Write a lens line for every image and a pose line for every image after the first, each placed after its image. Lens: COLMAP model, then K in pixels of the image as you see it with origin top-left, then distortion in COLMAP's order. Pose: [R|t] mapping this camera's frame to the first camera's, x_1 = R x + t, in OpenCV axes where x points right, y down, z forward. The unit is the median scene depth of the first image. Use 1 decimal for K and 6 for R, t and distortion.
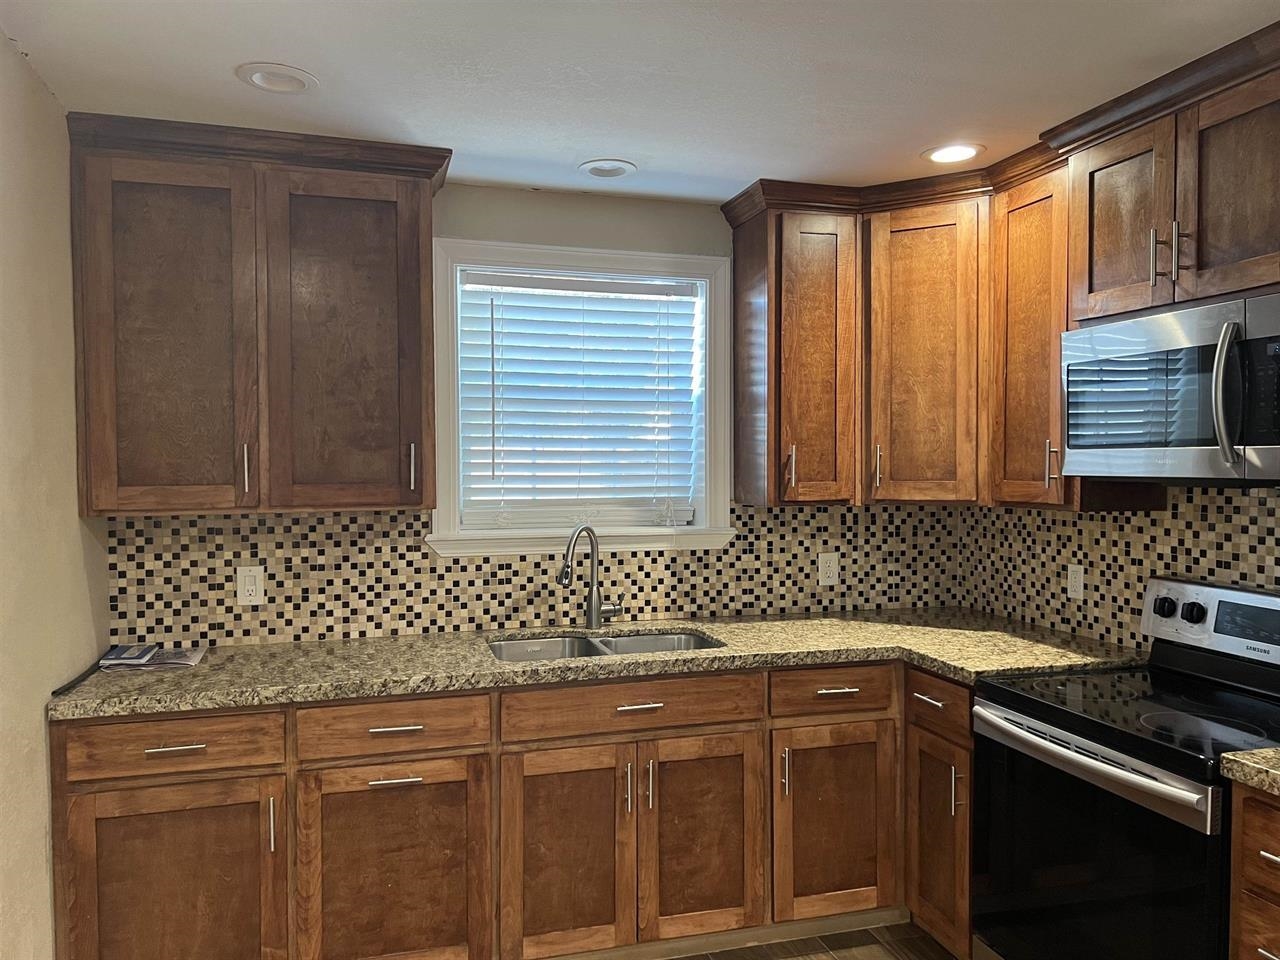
lens RADIAL K [[963.4, 0, 642.4], [0, 963.4, 474.8], [0, 0, 1]] dist [0.094994, -0.121906]
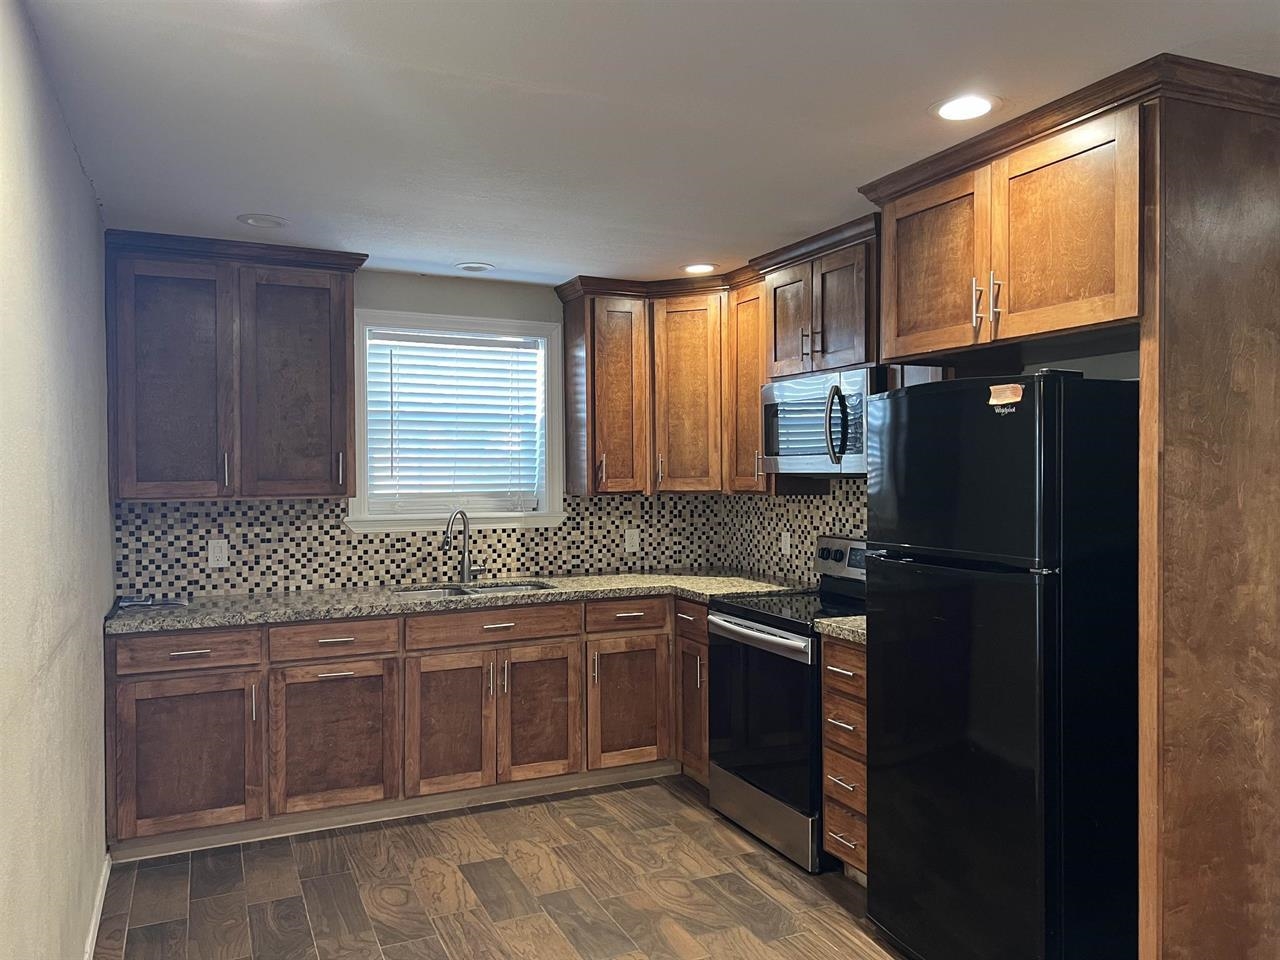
lens RADIAL K [[963.4, 0, 642.4], [0, 963.4, 474.8], [0, 0, 1]] dist [0.094994, -0.121906]
pose [[0.989221, -0.003030, 0.146402, -0.001015], [0.004280, 0.999957, -0.008222, 0.014424], [-0.146370, 0.008760, 0.989191, -0.497201]]
